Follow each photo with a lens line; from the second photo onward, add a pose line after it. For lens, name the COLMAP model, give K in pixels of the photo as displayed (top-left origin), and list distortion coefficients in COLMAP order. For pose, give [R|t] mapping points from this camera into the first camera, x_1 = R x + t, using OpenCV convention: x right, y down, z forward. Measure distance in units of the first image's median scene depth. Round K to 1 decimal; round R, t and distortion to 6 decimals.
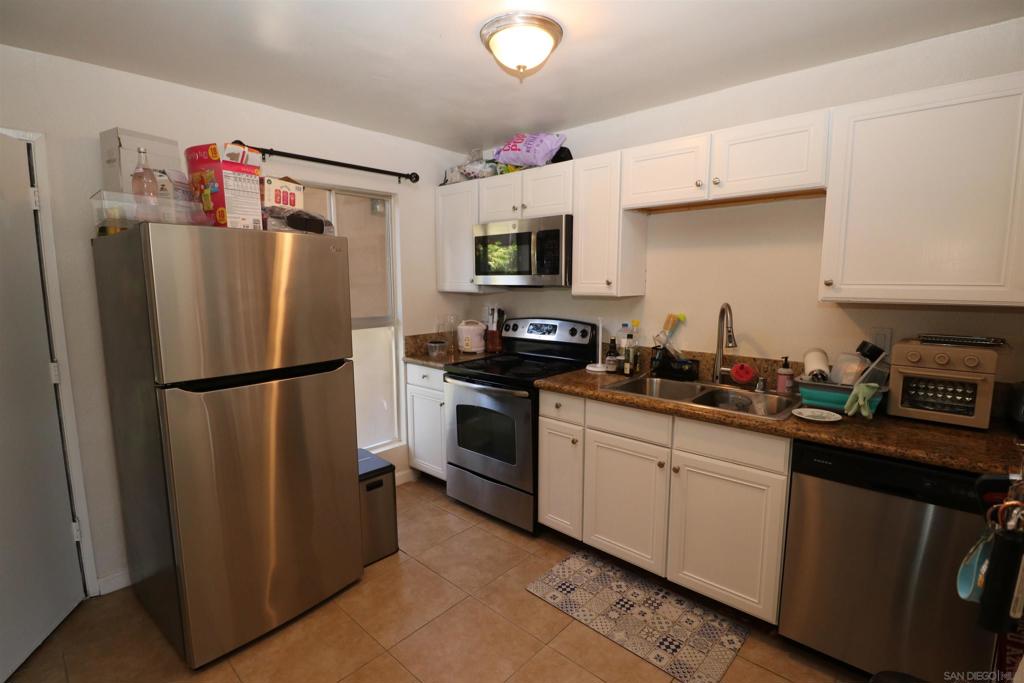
lens RADIAL K [[475.5, 0, 510.5], [0, 475.5, 342.5], [0, 0, 1]] dist [-0.000543, -0.011969]
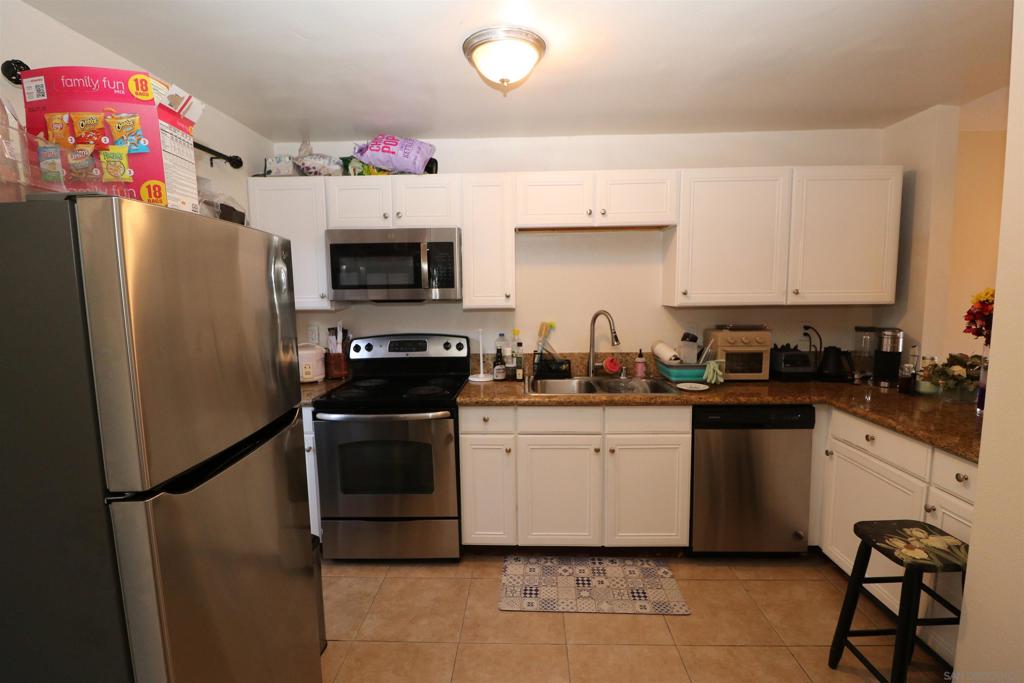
lens RADIAL K [[475.5, 0, 506.0], [0, 475.5, 344.9], [0, 0, 1]] dist [-0.000543, -0.011969]
pose [[0.762795, -0.083542, 0.641221, -0.506497], [0.096332, 0.995235, 0.015069, -0.034093], [-0.639425, 0.050275, 0.767208, 0.204717]]
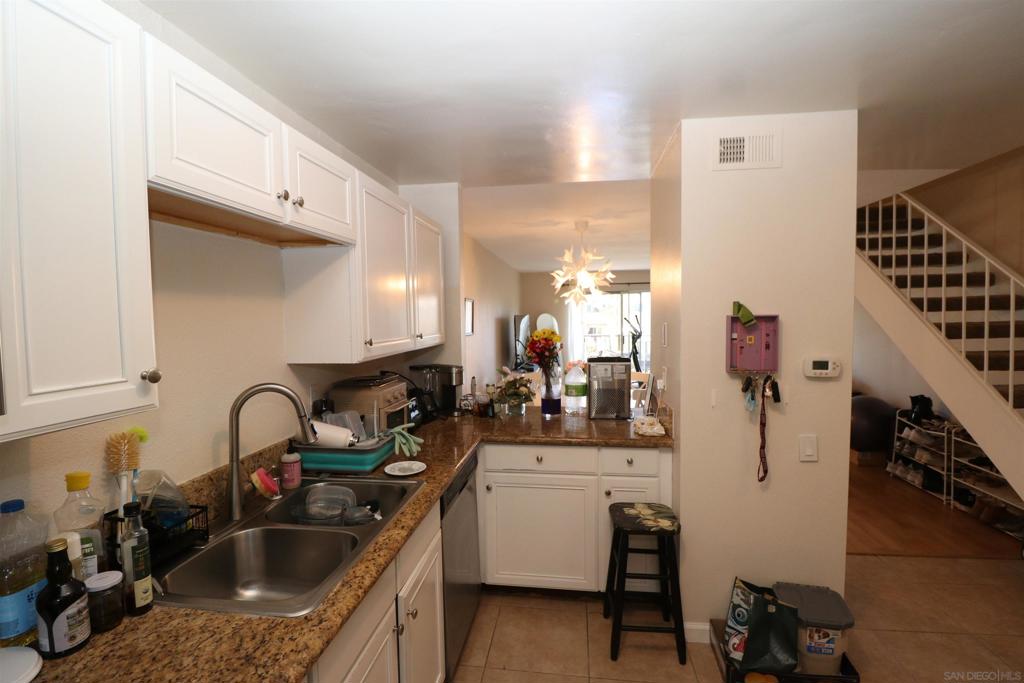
lens RADIAL K [[475.5, 0, 508.3], [0, 475.5, 343.3], [0, 0, 1]] dist [-0.000543, -0.011969]
pose [[-0.574733, -0.038724, 0.817424, -0.247931], [0.121331, 0.983808, 0.131914, -0.171866], [-0.809296, 0.174994, -0.560728, 1.023019]]
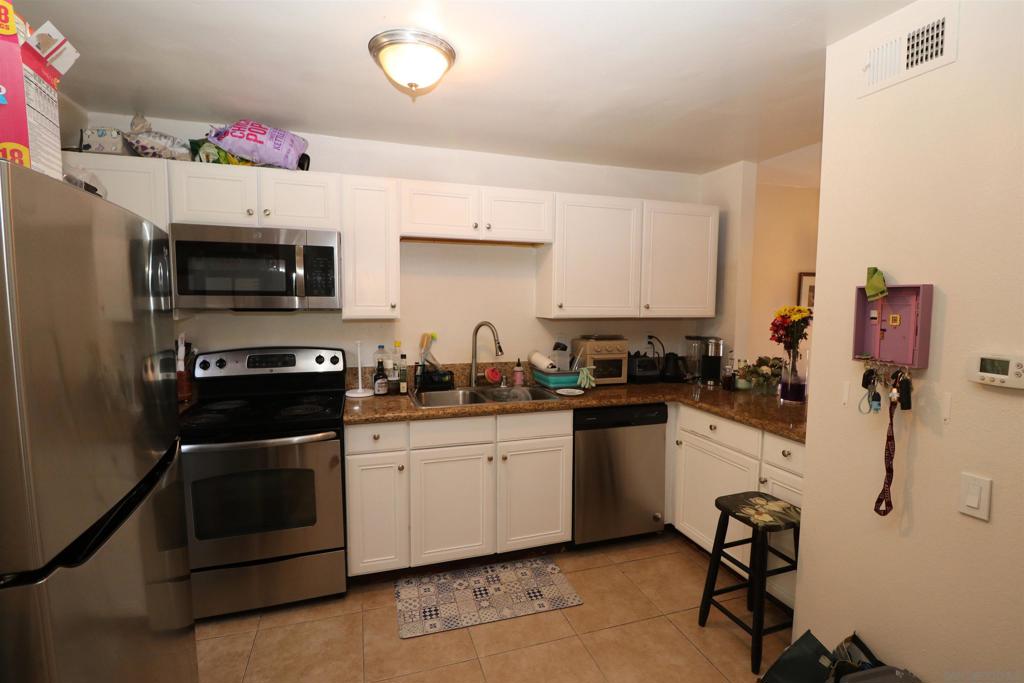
lens RADIAL K [[475.5, 0, 508.0], [0, 475.5, 344.0], [0, 0, 1]] dist [-0.000543, -0.011969]
pose [[0.493401, -0.074523, 0.866604, -0.582496], [0.105126, 0.994128, 0.025636, -0.046579], [-0.863426, 0.078453, 0.498338, 0.303257]]
